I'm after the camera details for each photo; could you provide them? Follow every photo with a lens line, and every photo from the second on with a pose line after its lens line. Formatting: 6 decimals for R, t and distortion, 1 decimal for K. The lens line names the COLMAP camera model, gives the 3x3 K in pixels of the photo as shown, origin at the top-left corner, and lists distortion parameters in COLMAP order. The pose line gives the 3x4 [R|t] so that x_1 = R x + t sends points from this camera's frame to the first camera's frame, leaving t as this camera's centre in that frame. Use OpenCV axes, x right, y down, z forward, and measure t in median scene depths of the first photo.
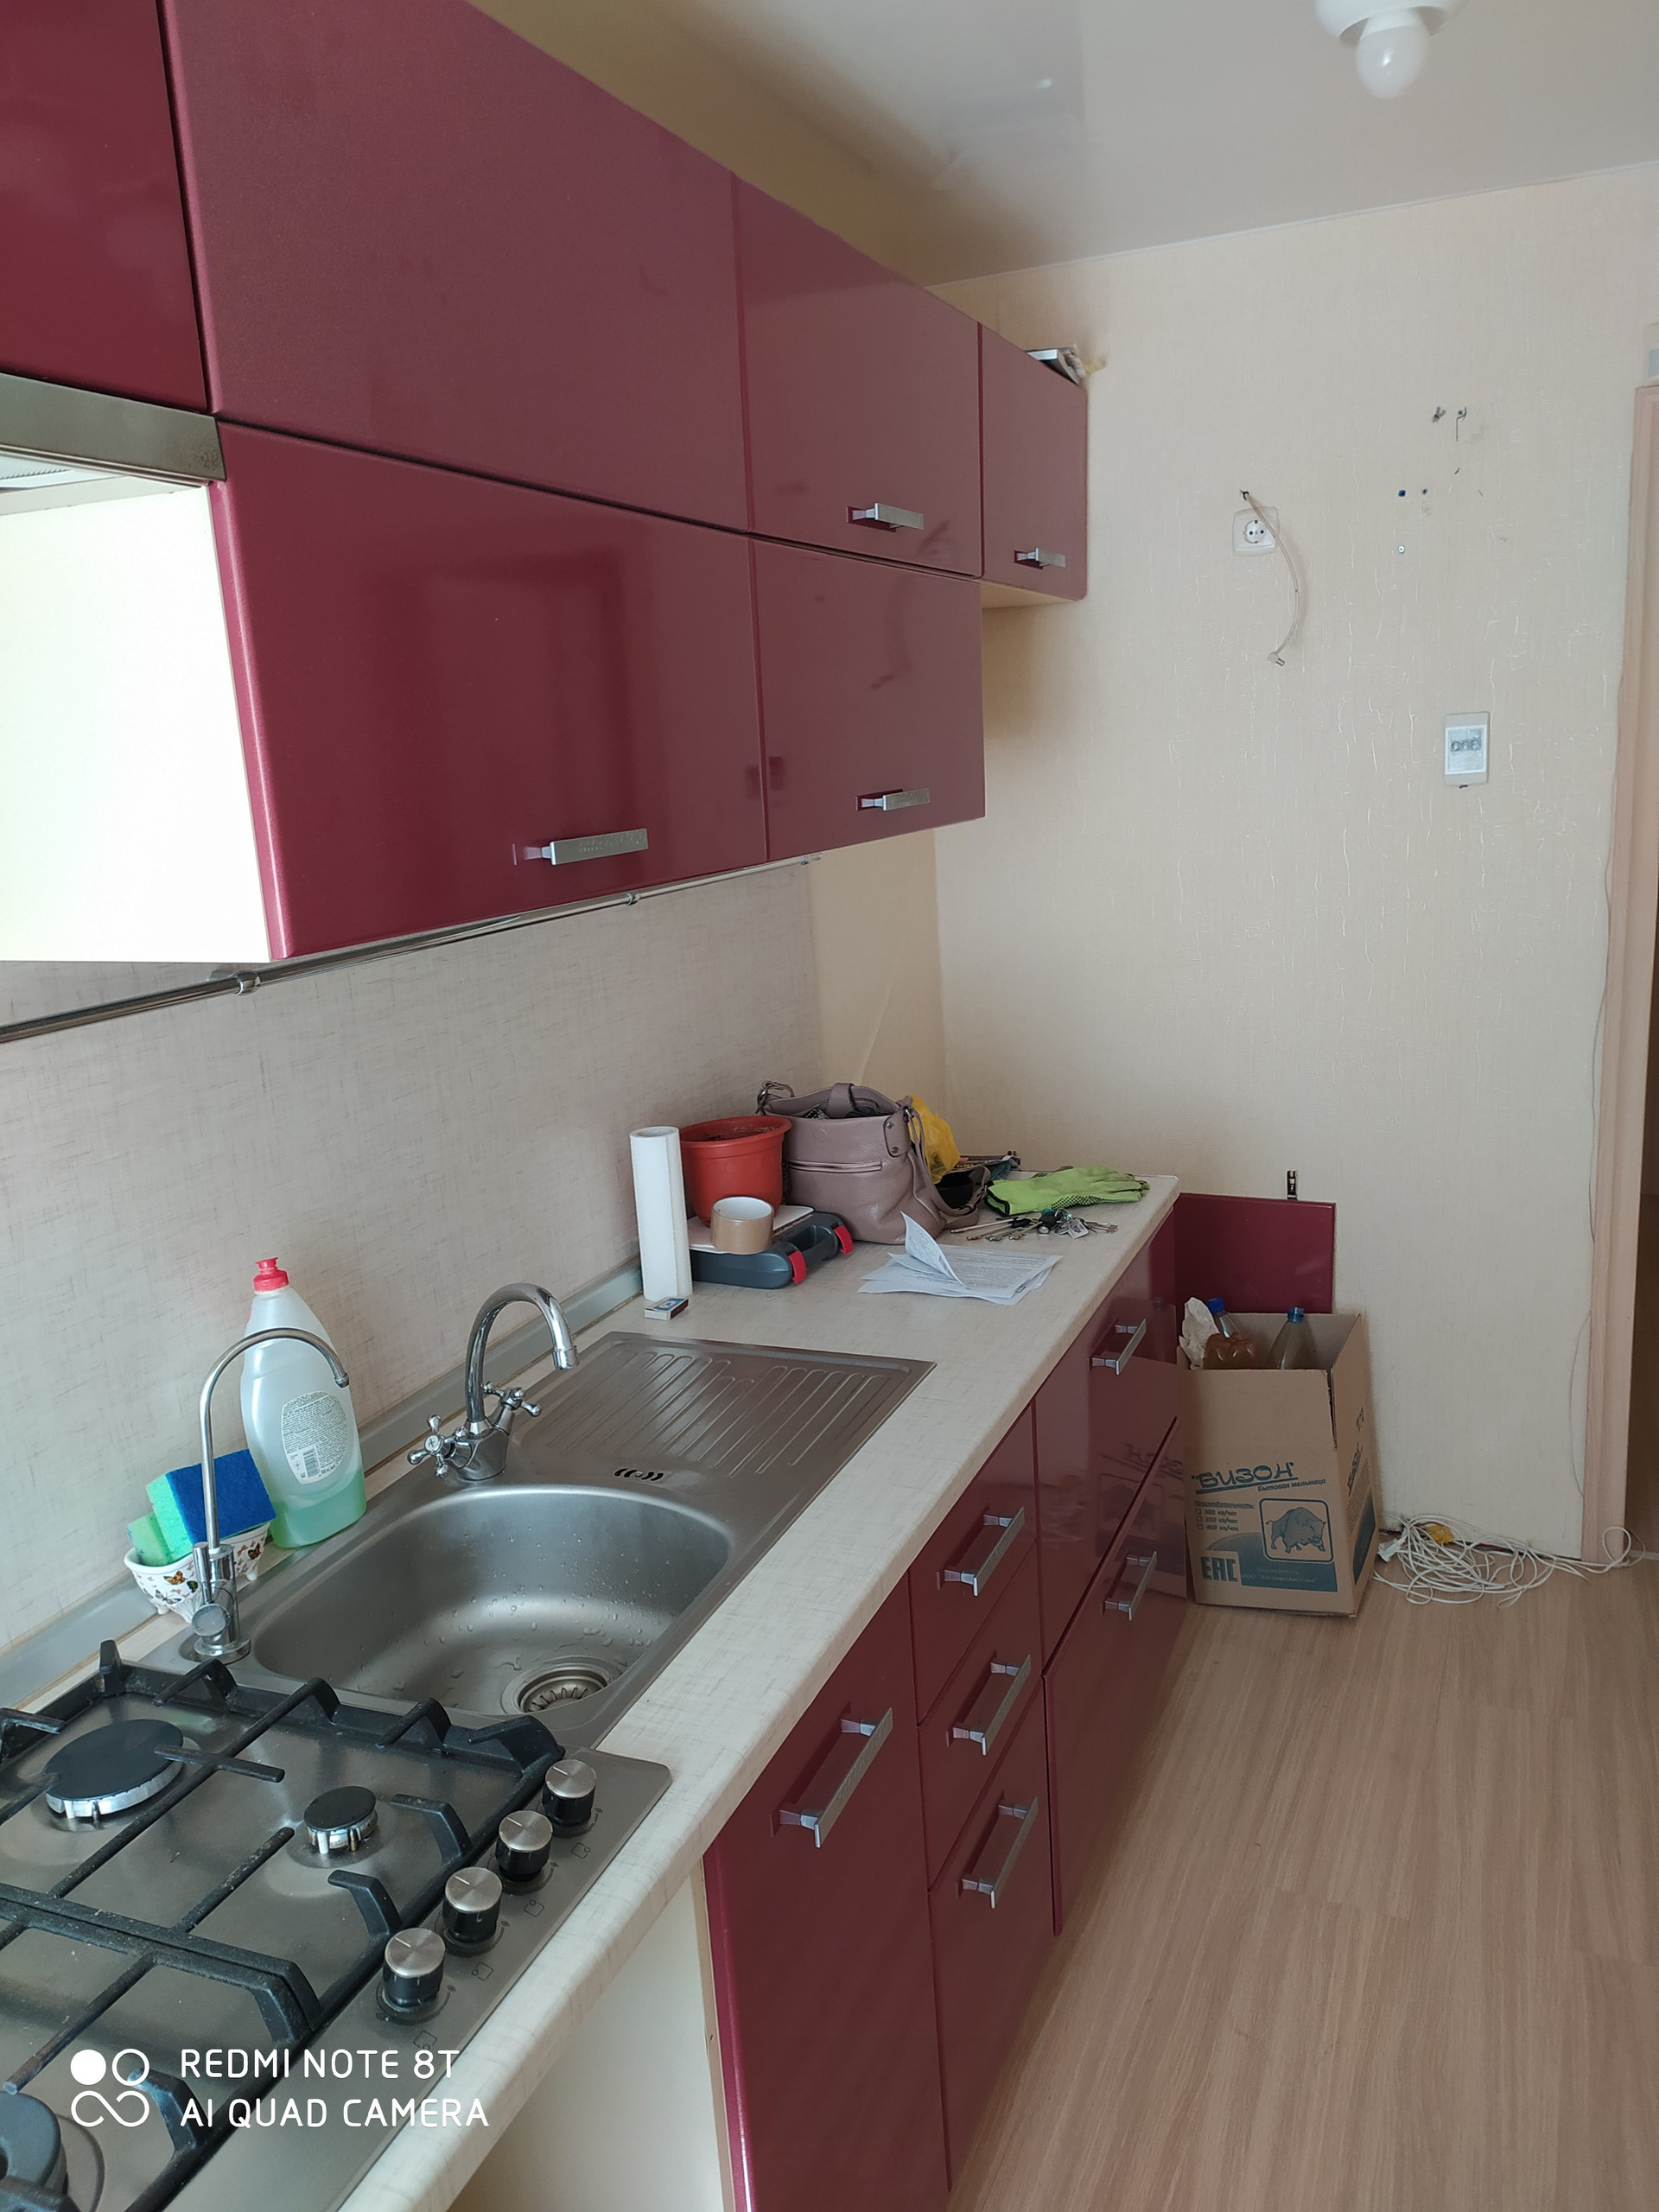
lens RADIAL K [[1659.6, 0, 829.5], [0, 1659.6, 1106.0], [0, 0, 1]] dist [0.056882, -0.074130]
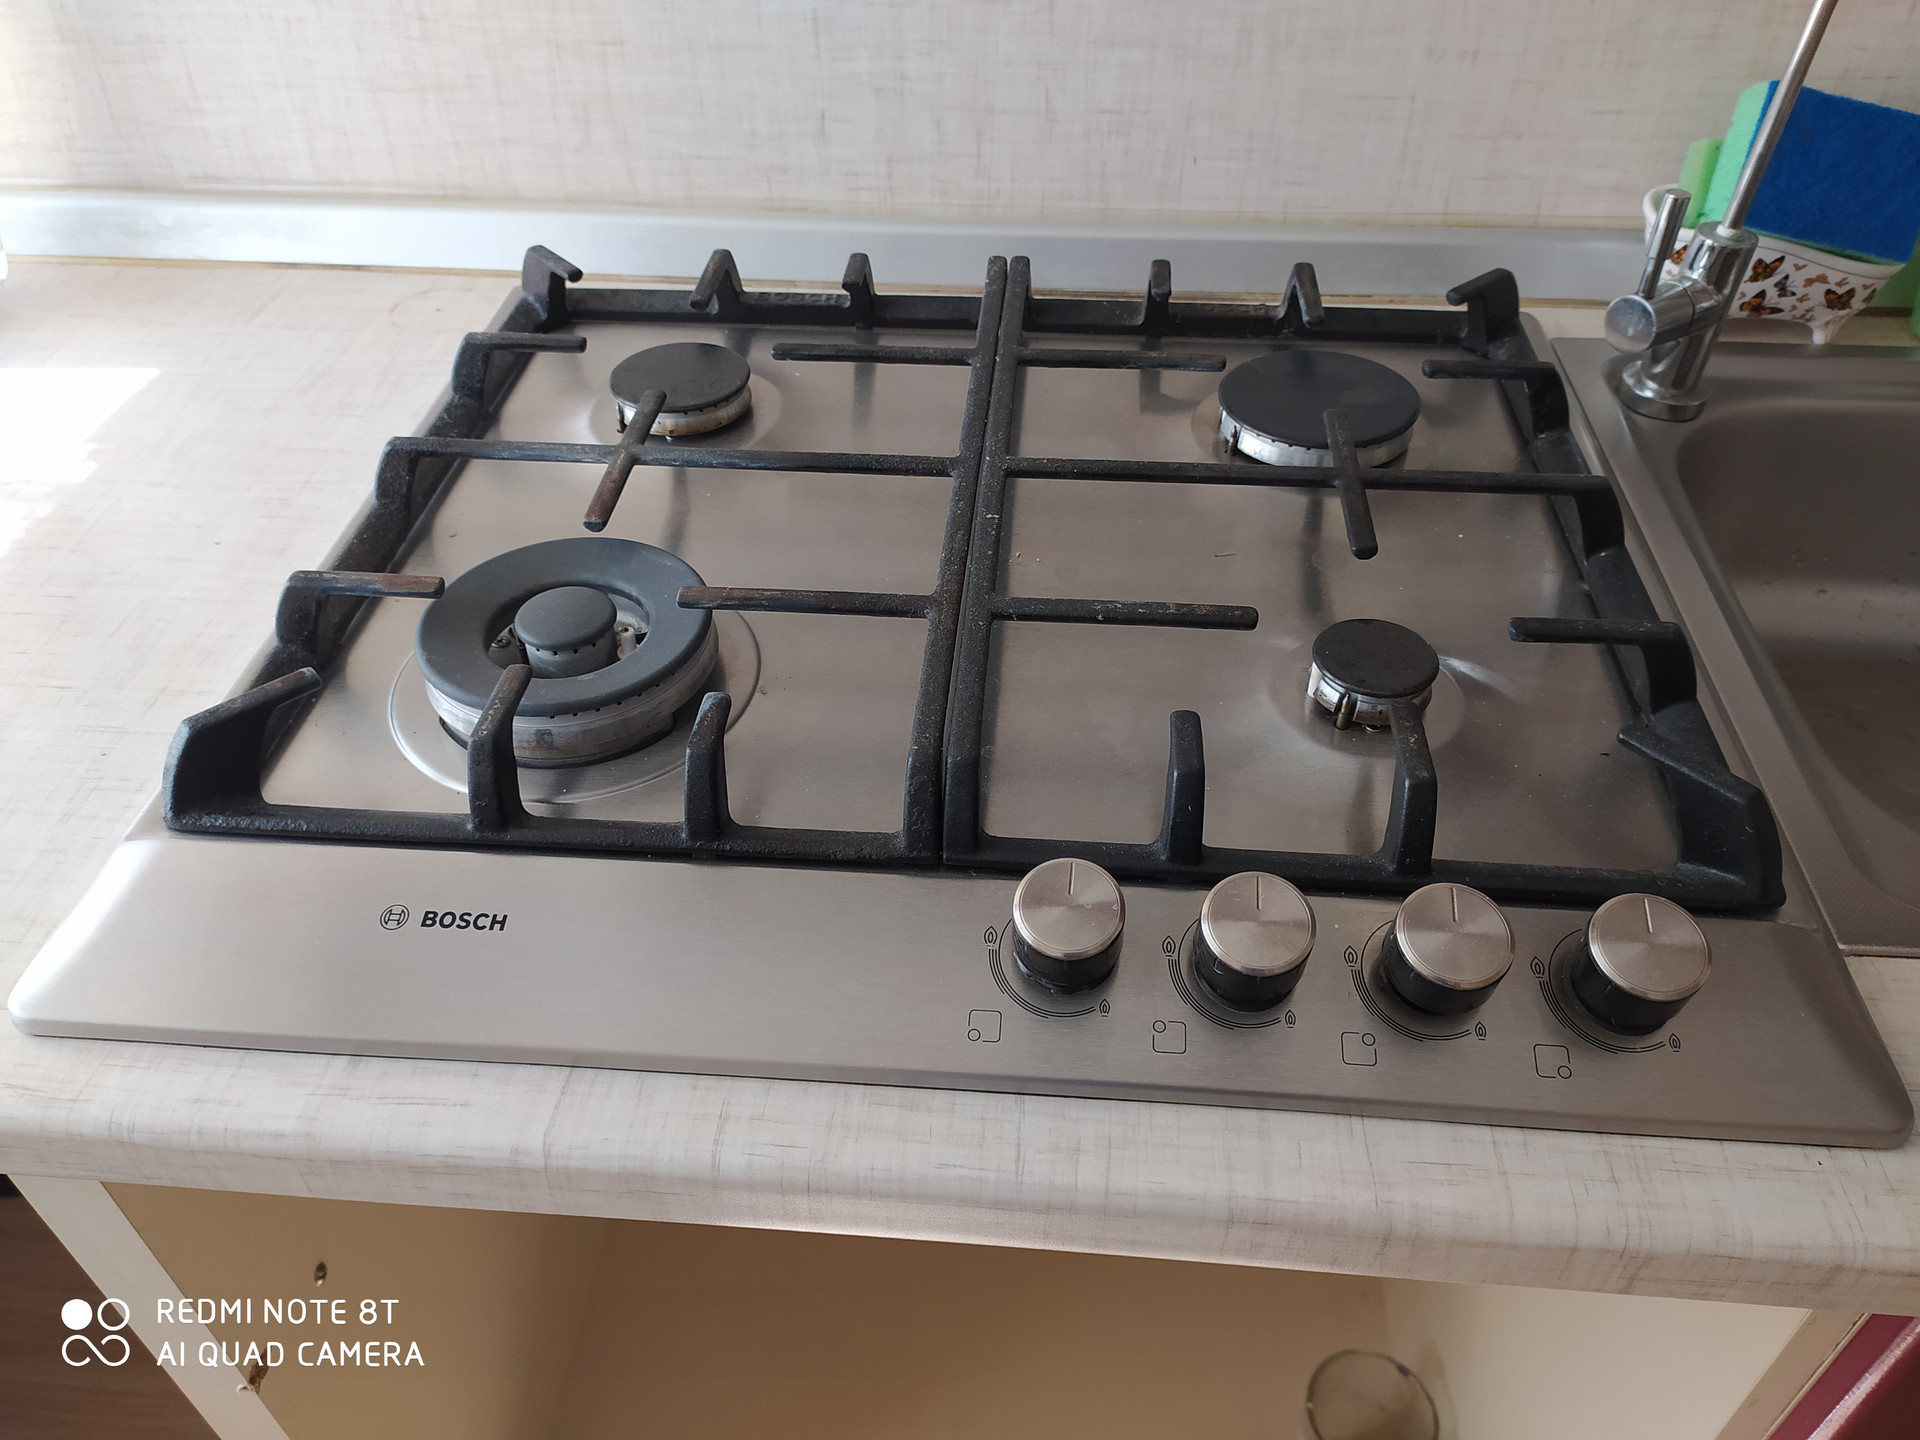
lens RADIAL K [[1440.5, 0, 960.0], [0, 1440.5, 720.0], [0, 0, 1]] dist [0.056882, -0.074130]
pose [[0.307891, 0.678501, -0.666963, 0.002684], [-0.220569, 0.732822, 0.643678, 0.143987], [0.925501, -0.051072, 0.375285, 0.648708]]
